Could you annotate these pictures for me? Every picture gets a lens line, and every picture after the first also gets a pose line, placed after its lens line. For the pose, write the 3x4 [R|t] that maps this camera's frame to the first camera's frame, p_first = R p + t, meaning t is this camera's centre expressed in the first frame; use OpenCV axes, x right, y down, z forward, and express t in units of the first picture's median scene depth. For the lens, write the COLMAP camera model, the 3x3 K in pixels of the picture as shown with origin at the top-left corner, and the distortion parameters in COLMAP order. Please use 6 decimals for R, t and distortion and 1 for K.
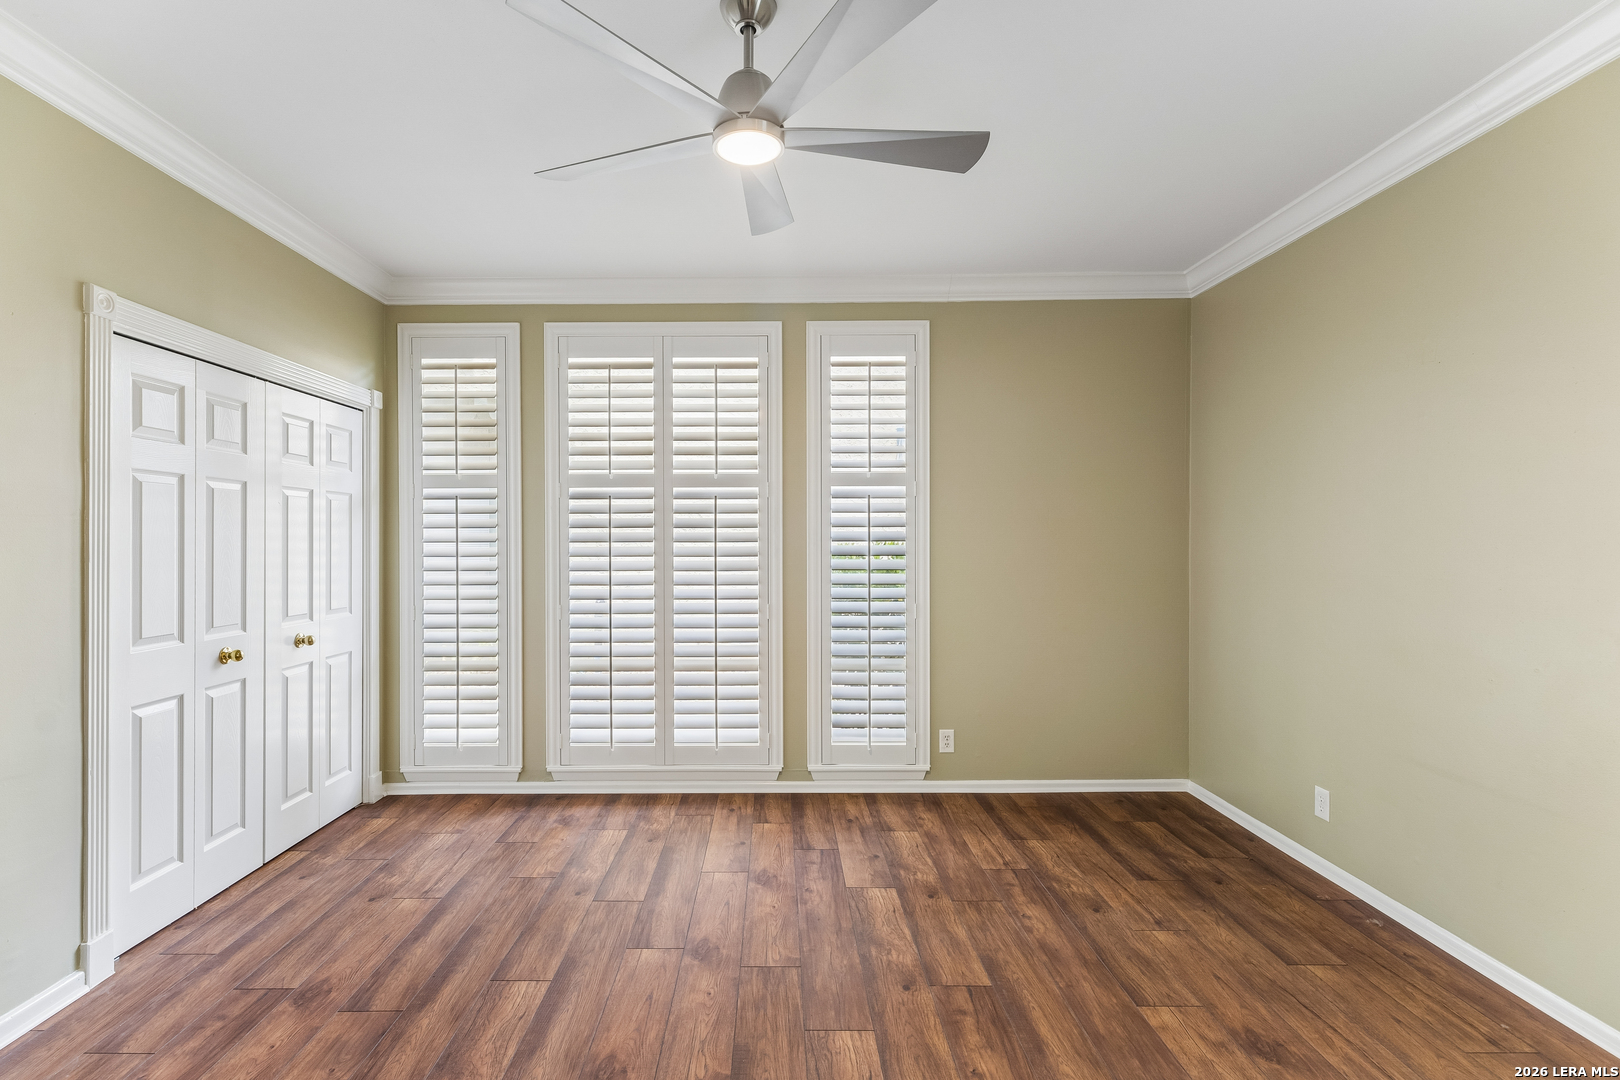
lens RADIAL K [[748.5, 0, 774.3], [0, 748.5, 549.4], [0, 0, 1]] dist [0.006023, -0.000017]
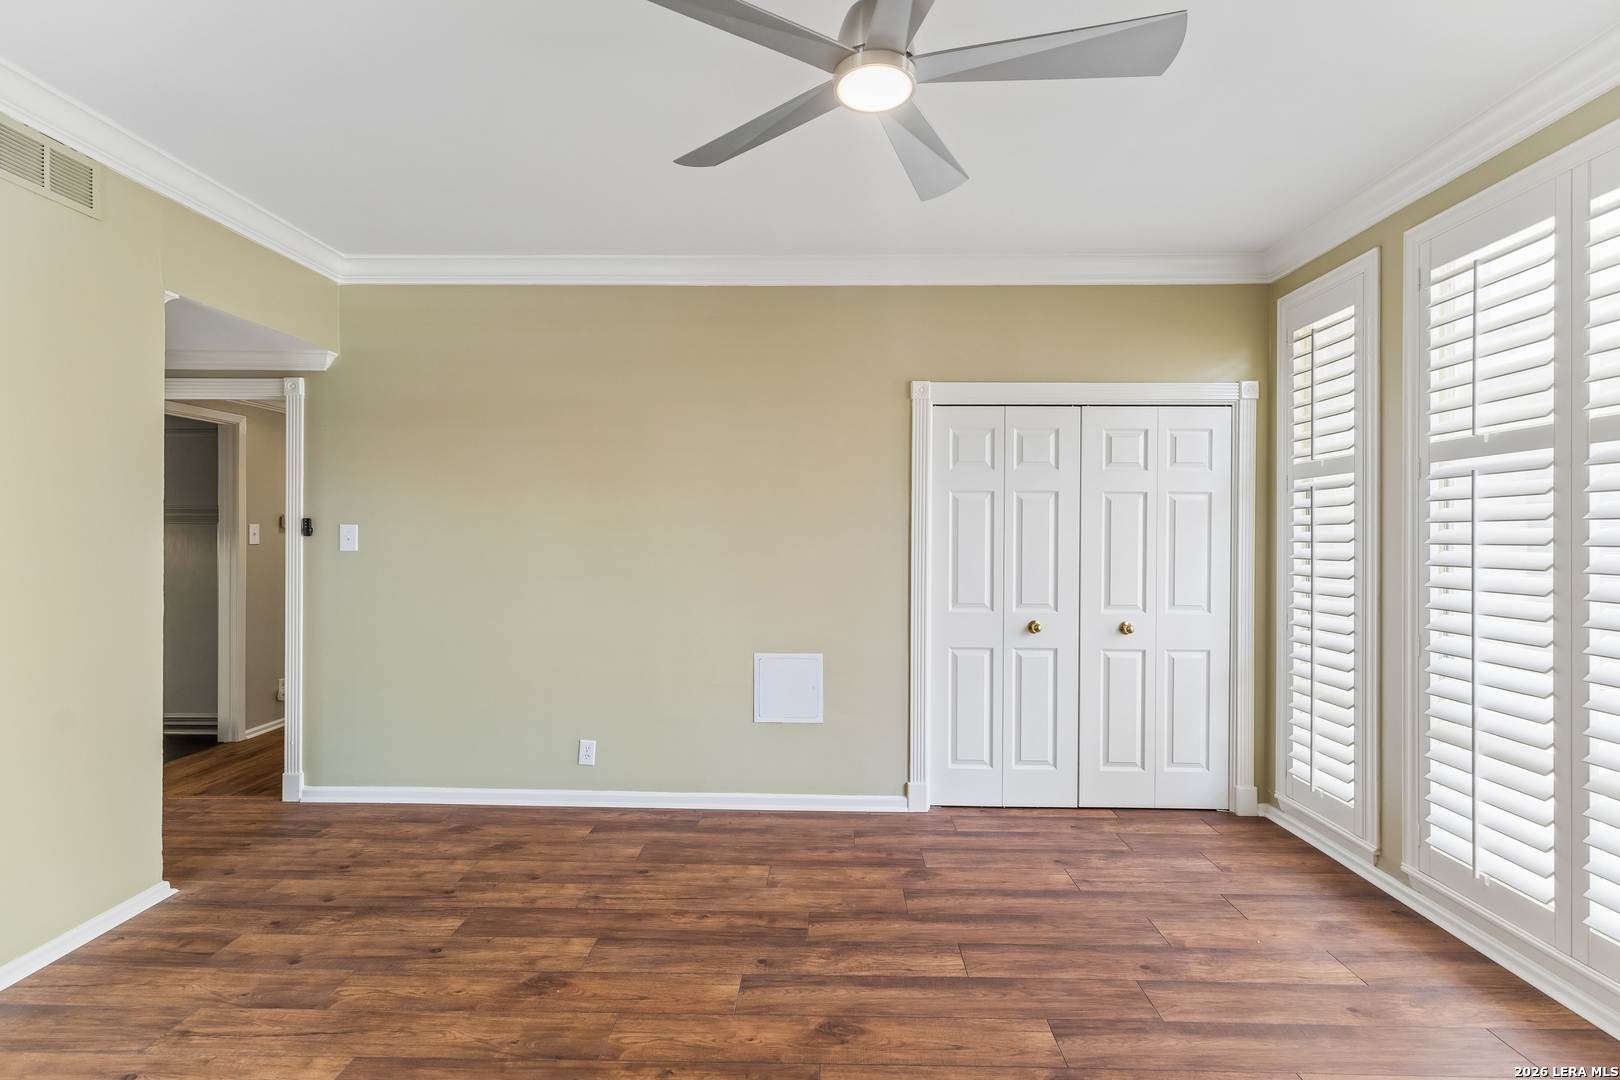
lens RADIAL K [[748.5, 0, 825.3], [0, 748.5, 540.4], [0, 0, 1]] dist [0.006023, -0.000017]
pose [[-0.003027, 0.008747, -0.999957, 0.480966], [-0.016971, 0.999817, 0.008797, -0.011525], [0.999851, 0.016997, -0.002878, 0.545321]]
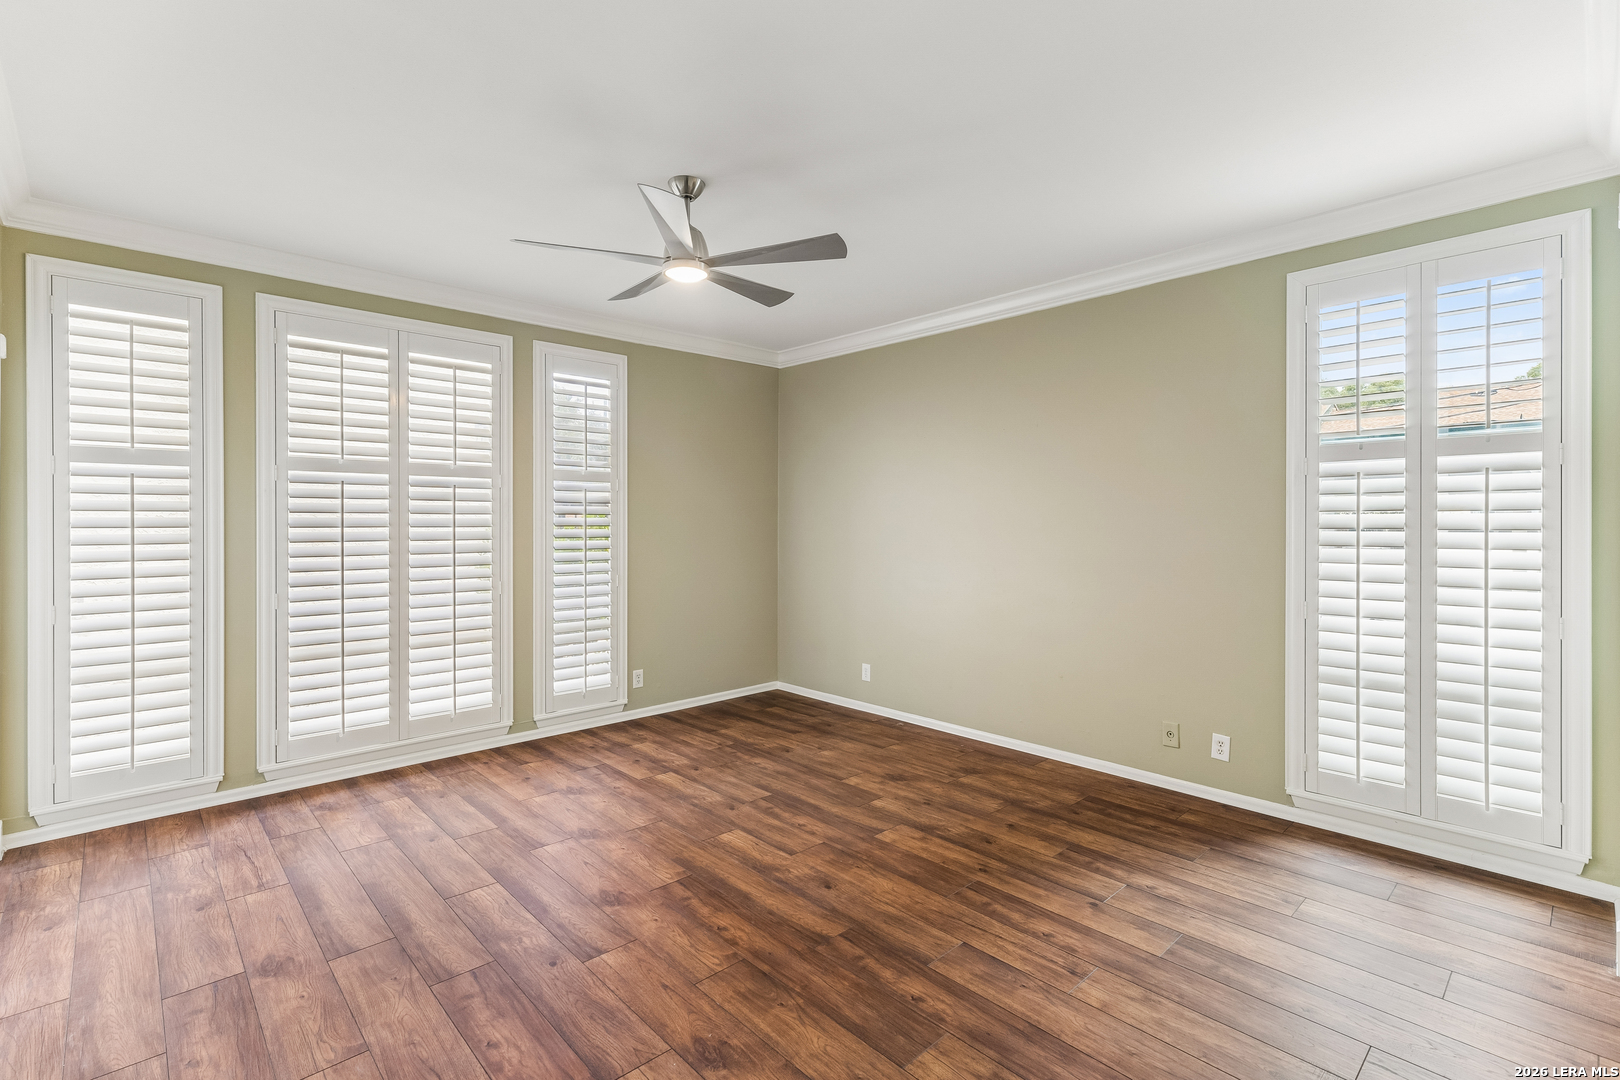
lens RADIAL K [[748.5, 0, 796.8], [0, 748.5, 526.6], [0, 0, 1]] dist [0.006023, -0.000017]
pose [[0.730371, -0.001926, 0.683048, -0.528301], [0.007815, 0.999954, -0.005536, 0.000044], [-0.683006, 0.009382, 0.730352, -0.166084]]
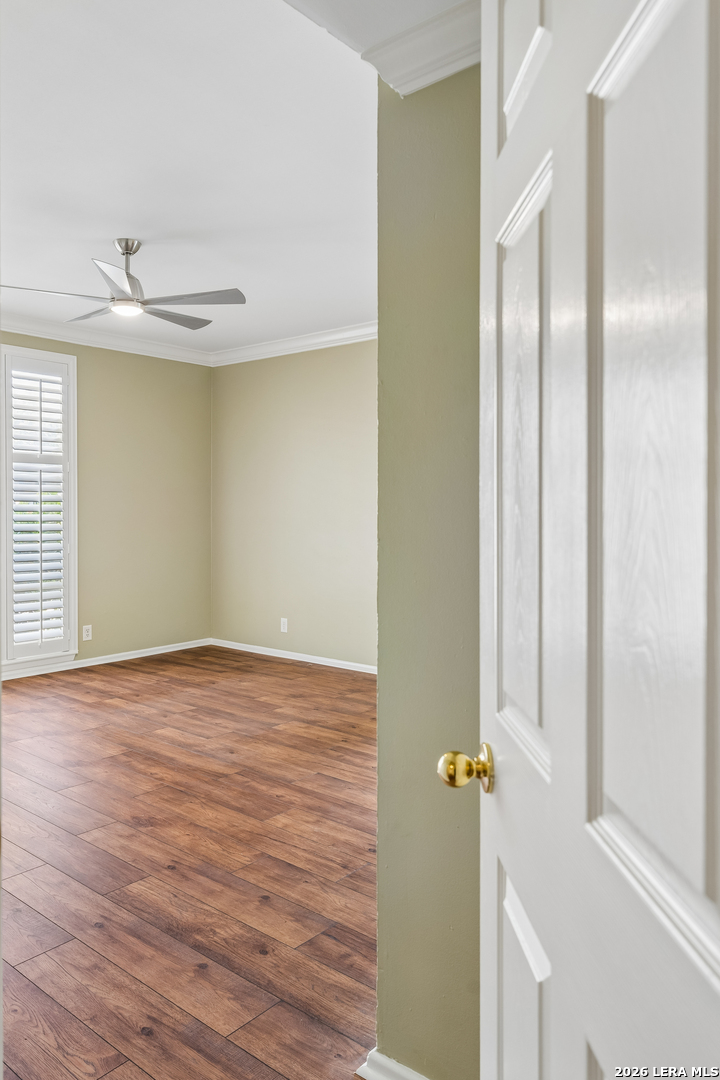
lens RADIAL K [[786.8, 0, 353.9], [0, 786.8, 525.3], [0, 0, 1]] dist [-0.000751, -0.002702]
pose [[0.637334, -0.012603, 0.770484, -0.755794], [0.007941, 0.999921, 0.009787, 0.029043], [-0.770547, -0.000120, 0.637384, -0.507090]]
